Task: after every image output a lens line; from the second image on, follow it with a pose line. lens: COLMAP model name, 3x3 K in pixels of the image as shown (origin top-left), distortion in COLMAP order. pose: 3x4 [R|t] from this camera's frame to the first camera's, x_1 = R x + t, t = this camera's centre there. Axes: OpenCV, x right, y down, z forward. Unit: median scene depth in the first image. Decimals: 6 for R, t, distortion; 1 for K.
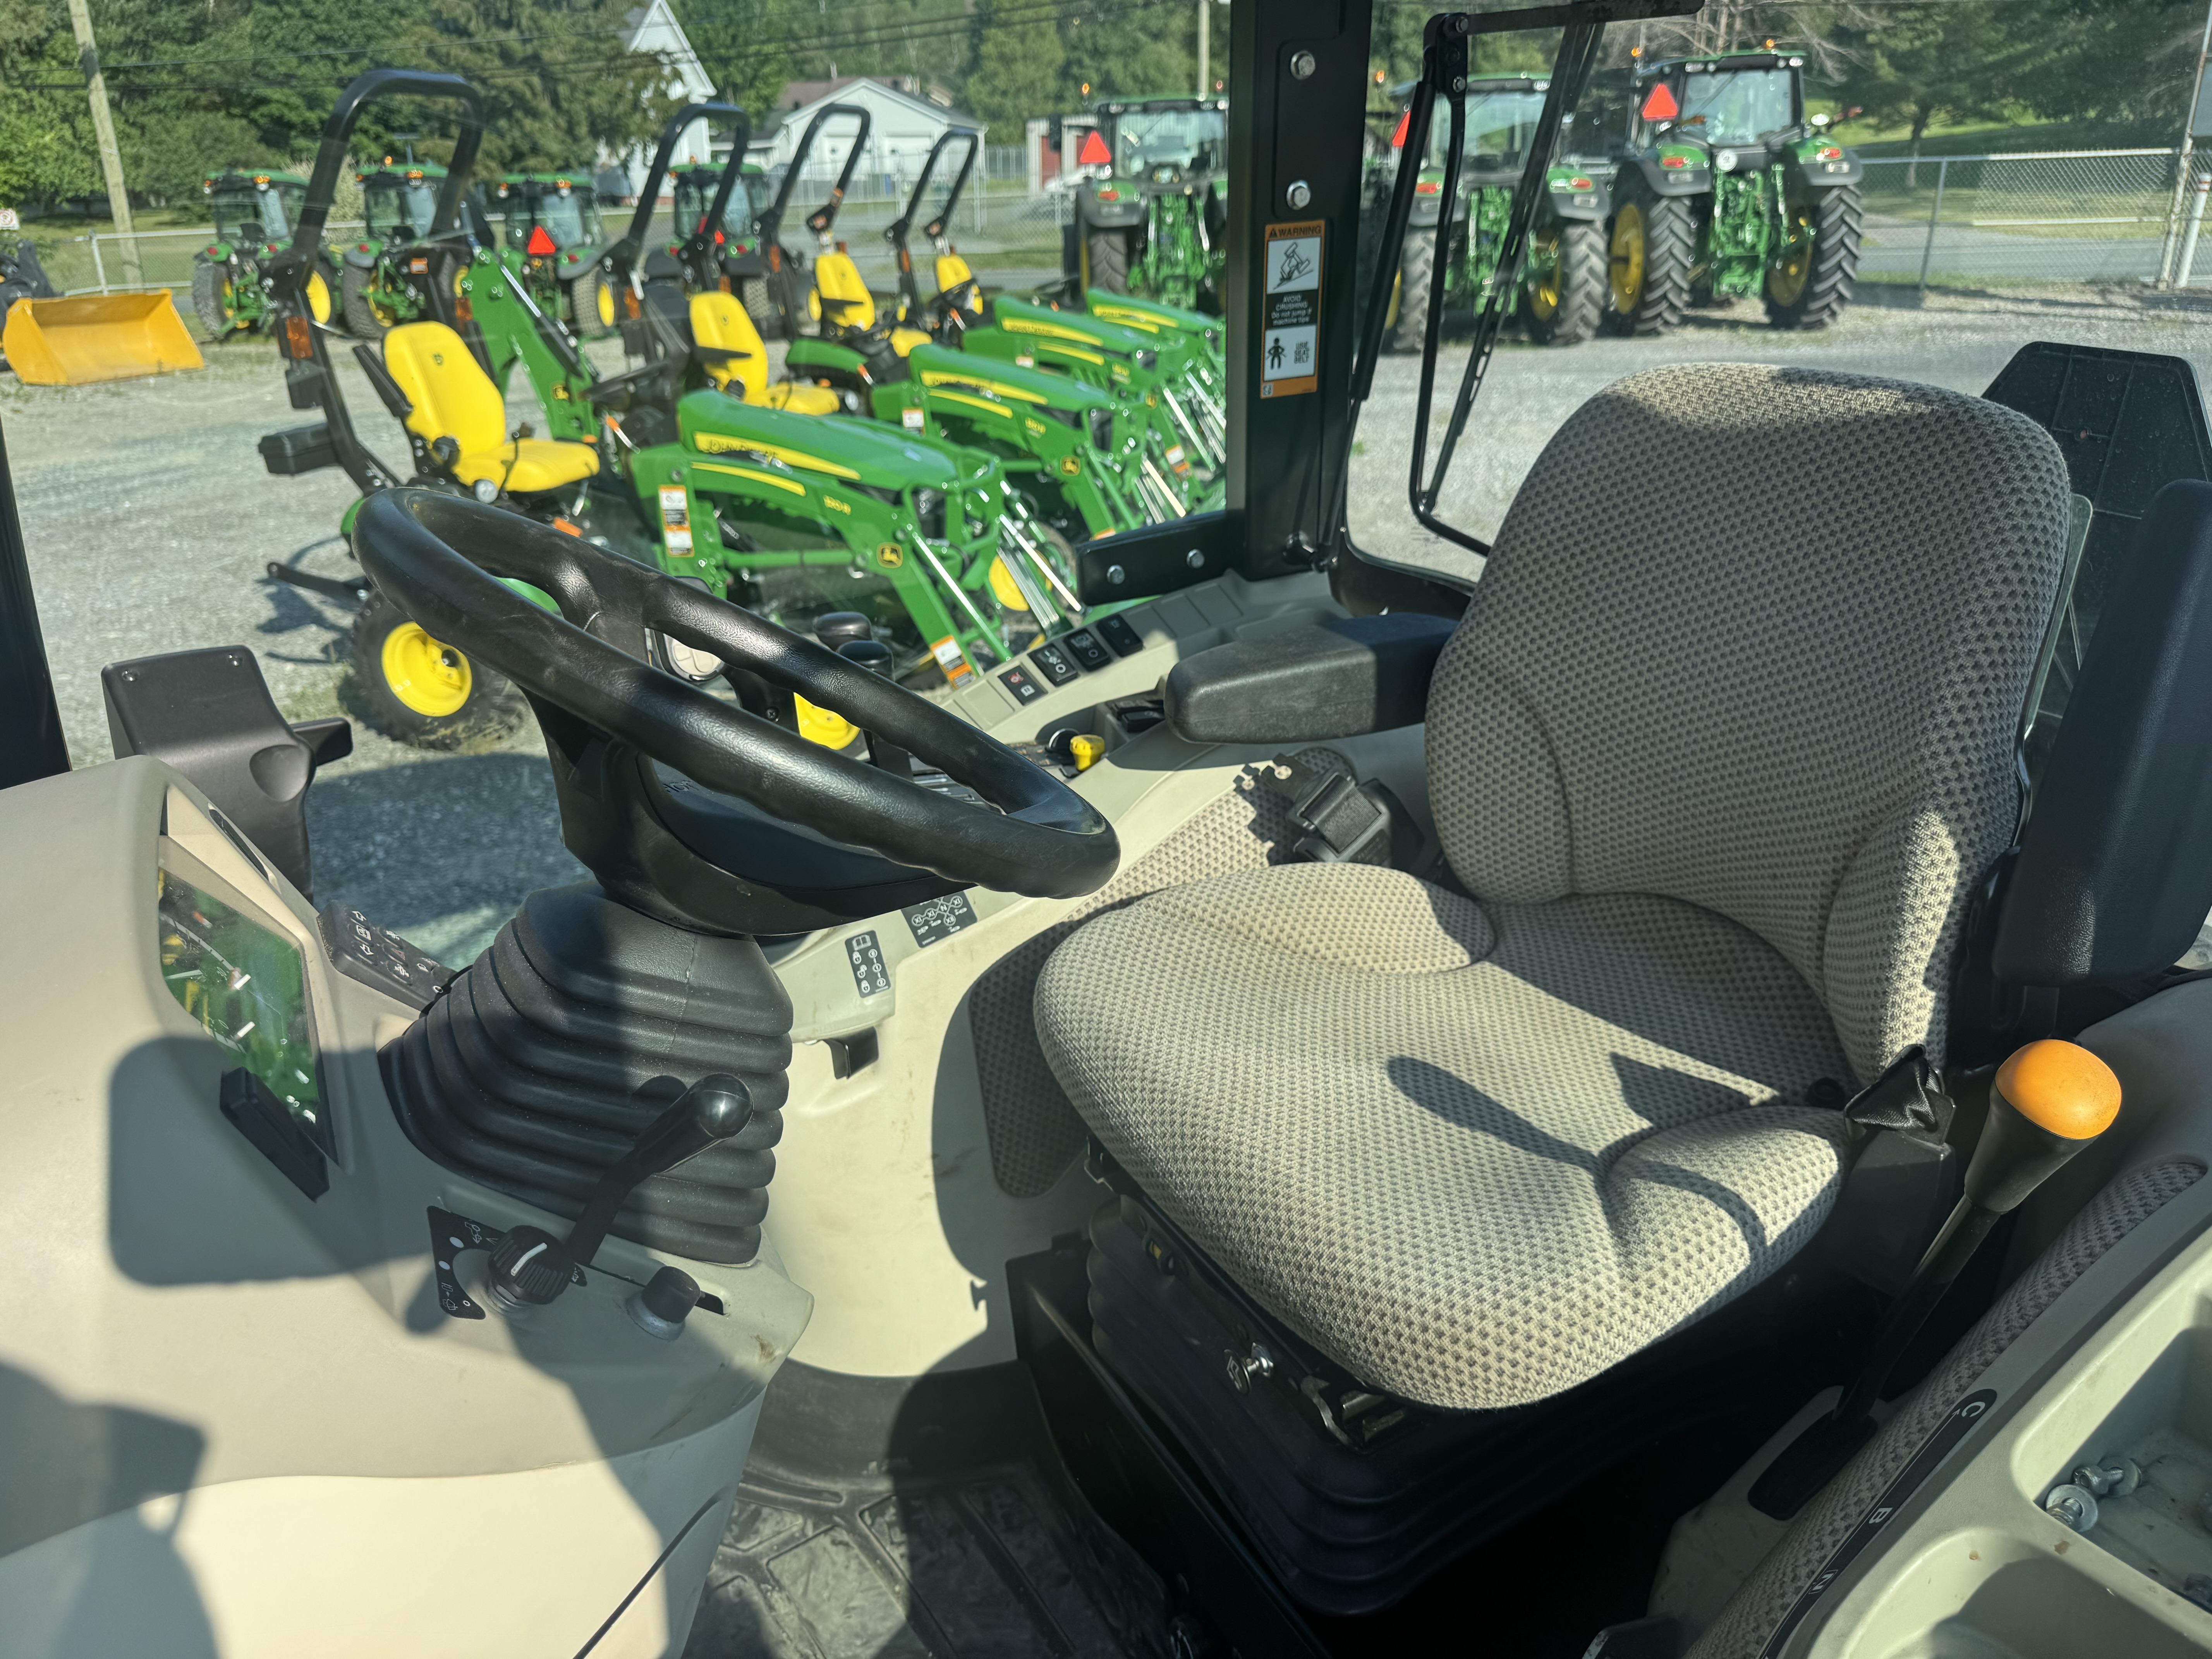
lens RADIAL K [[1607.5, 0, 1141.7], [0, 1607.5, 840.6], [0, 0, 1]] dist [0.012723, -0.003188]
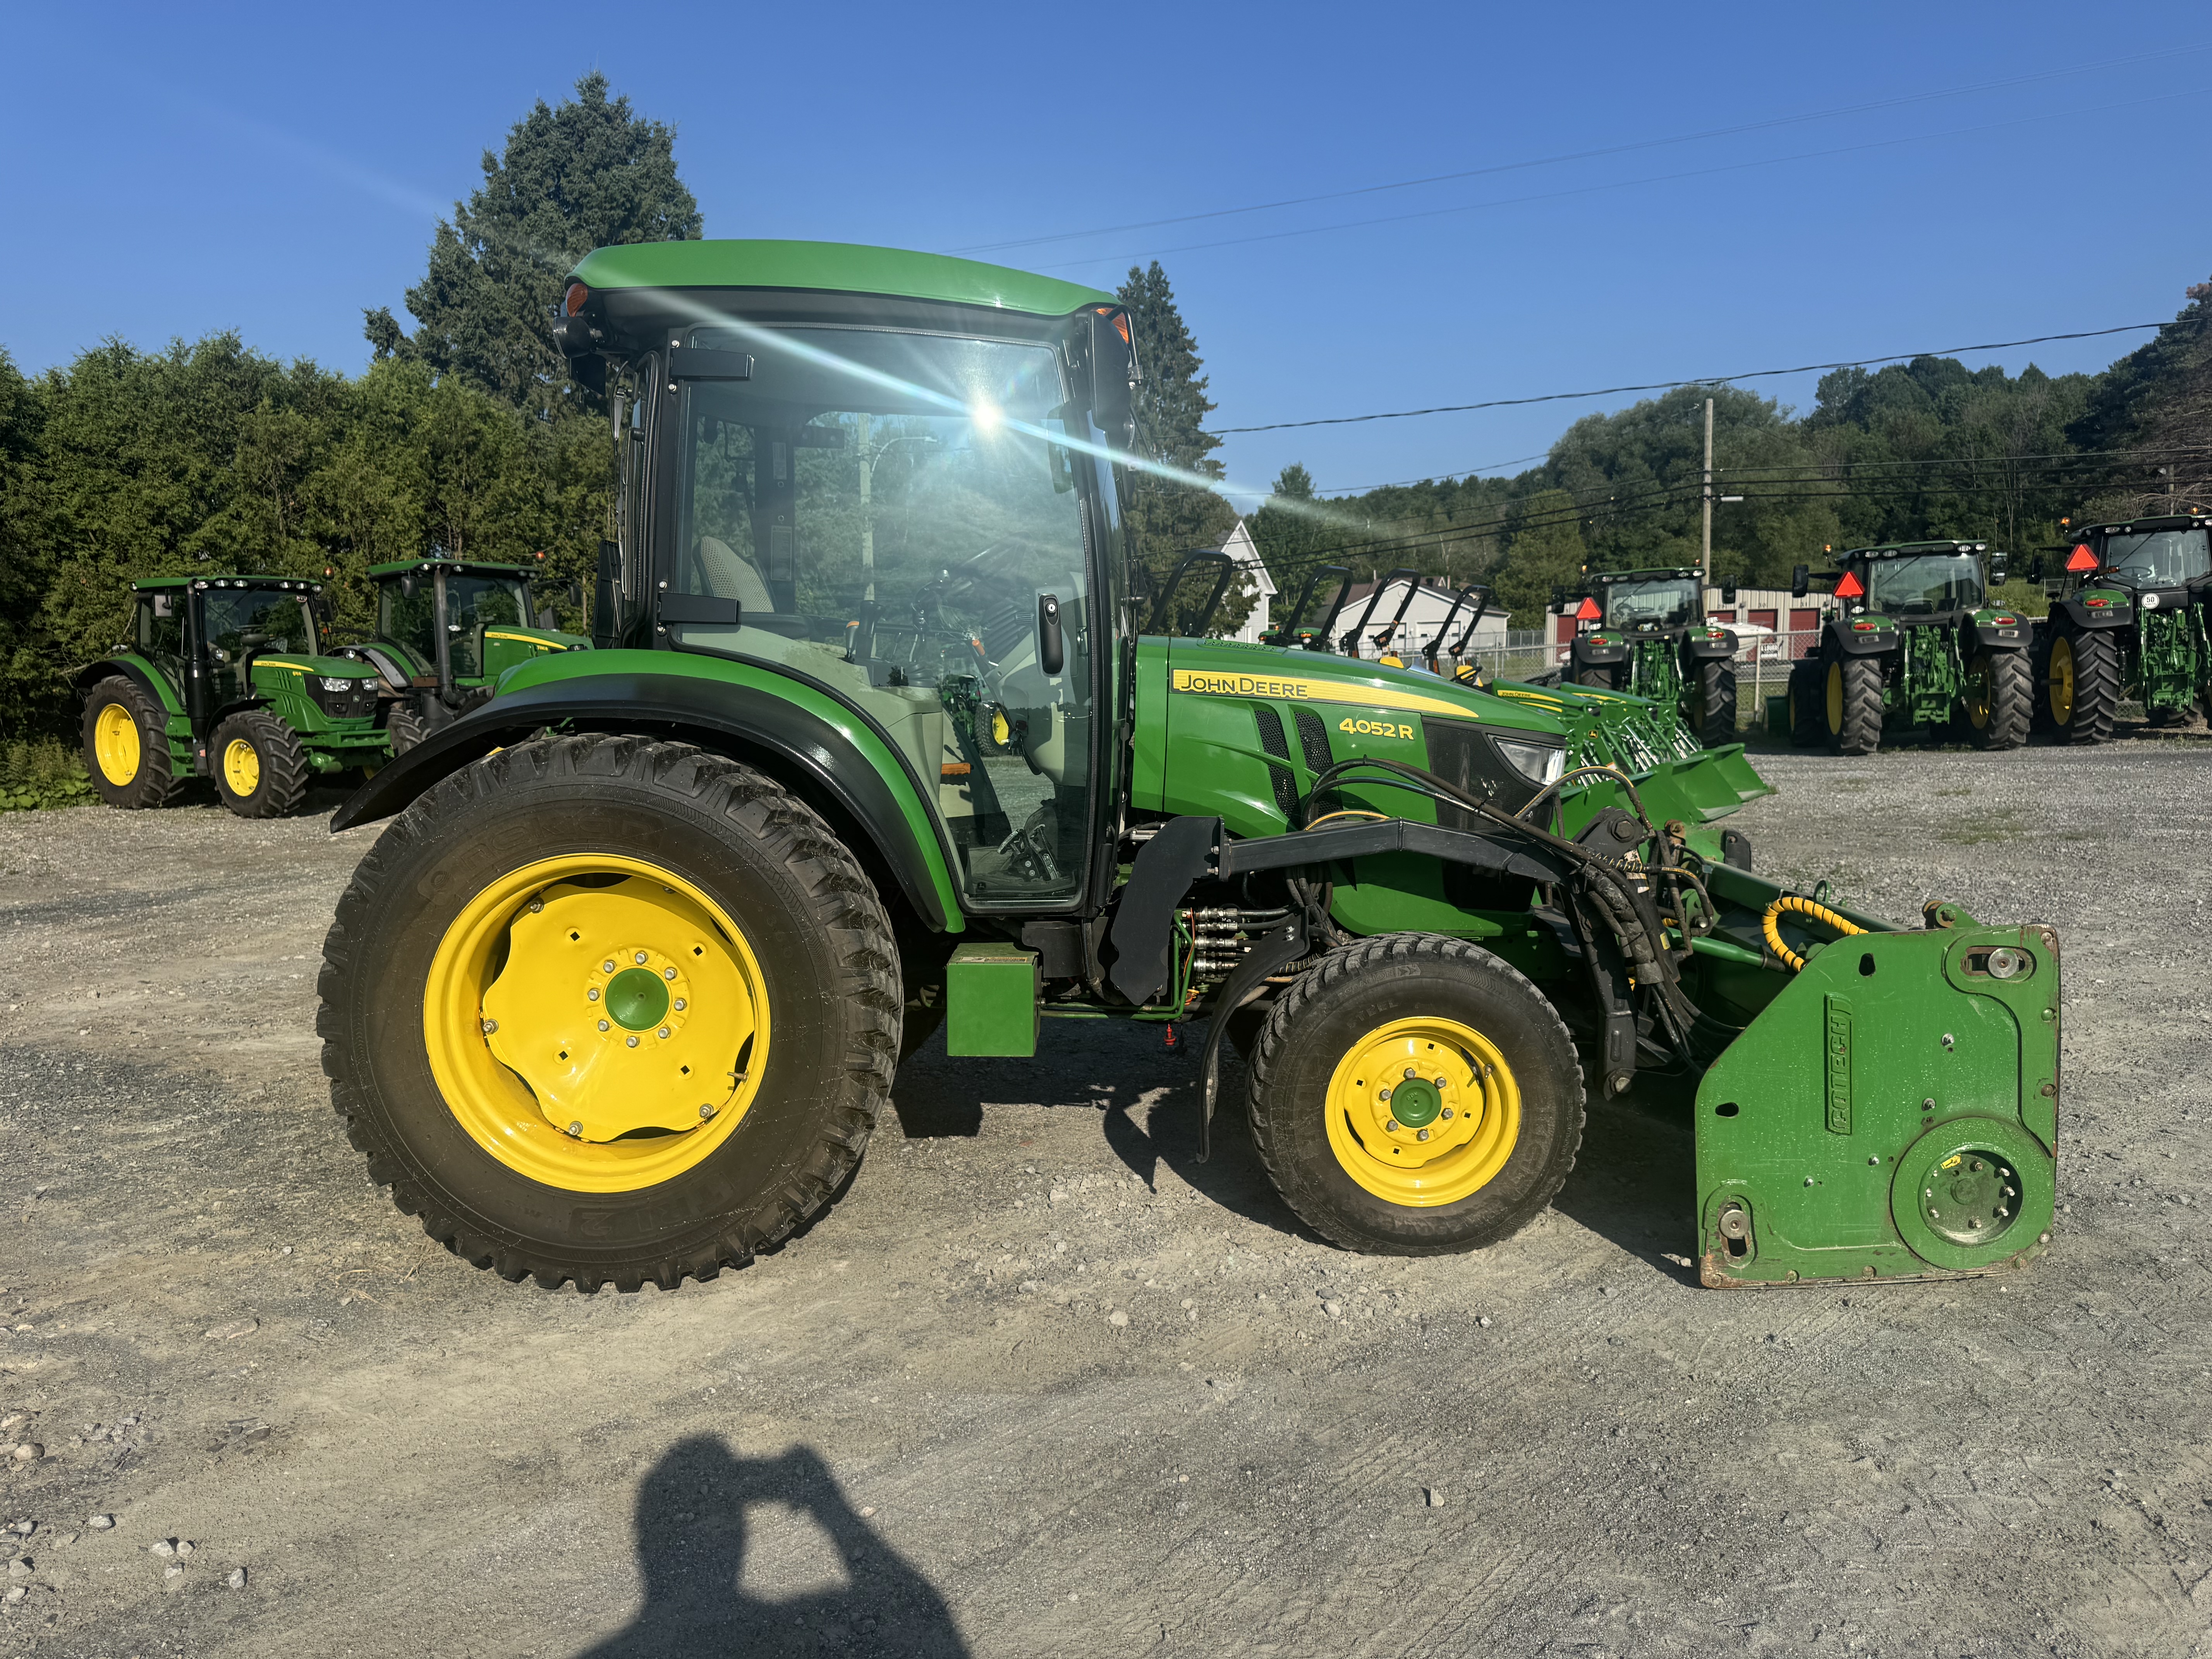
lens RADIAL K [[1740.2, 0, 1094.6], [0, 1740.2, 881.3], [0, 0, 1]] dist [0.075832, -0.074504]
pose [[0.948369, 0.023902, -0.316267, 0.045533], [-0.109262, 0.960740, -0.255030, 0.188378], [0.297755, 0.276419, 0.913747, -0.353254]]
